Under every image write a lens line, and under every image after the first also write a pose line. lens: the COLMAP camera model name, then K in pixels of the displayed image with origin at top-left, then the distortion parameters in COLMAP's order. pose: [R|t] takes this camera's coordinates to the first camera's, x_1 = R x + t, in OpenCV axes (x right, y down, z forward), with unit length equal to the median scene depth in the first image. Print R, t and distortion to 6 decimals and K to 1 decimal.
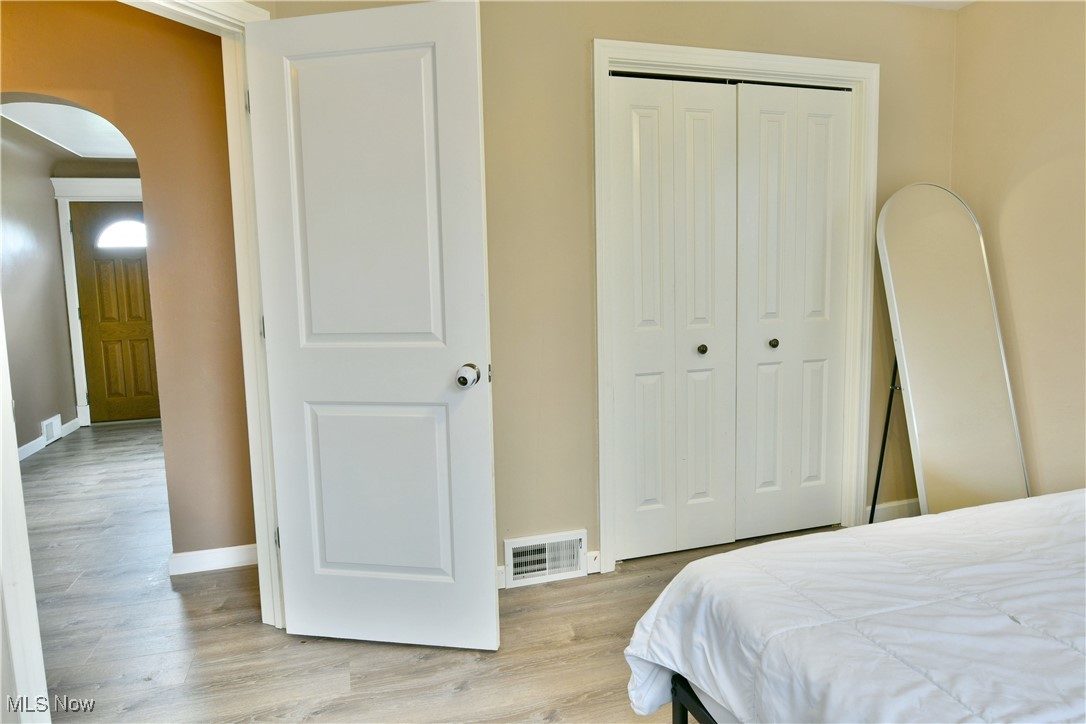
lens RADIAL K [[667.6, 0, 544.4], [0, 667.6, 360.0], [0, 0, 1]] dist [-0.014515, -0.000197]
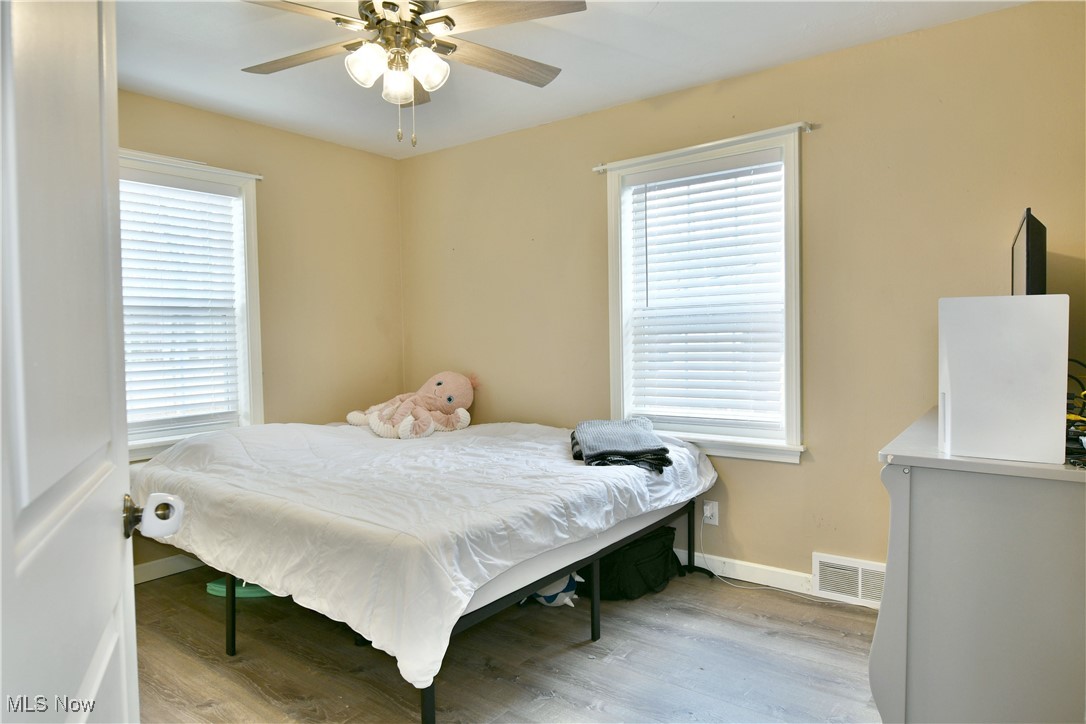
lens RADIAL K [[667.6, 0, 542.9], [0, 667.6, 361.2], [0, 0, 1]] dist [-0.014515, -0.000197]
pose [[-0.585714, 0.004385, 0.810506, -1.355677], [0.118426, 0.989717, 0.080226, -0.174641], [-0.801819, 0.142975, -0.580210, 2.063525]]
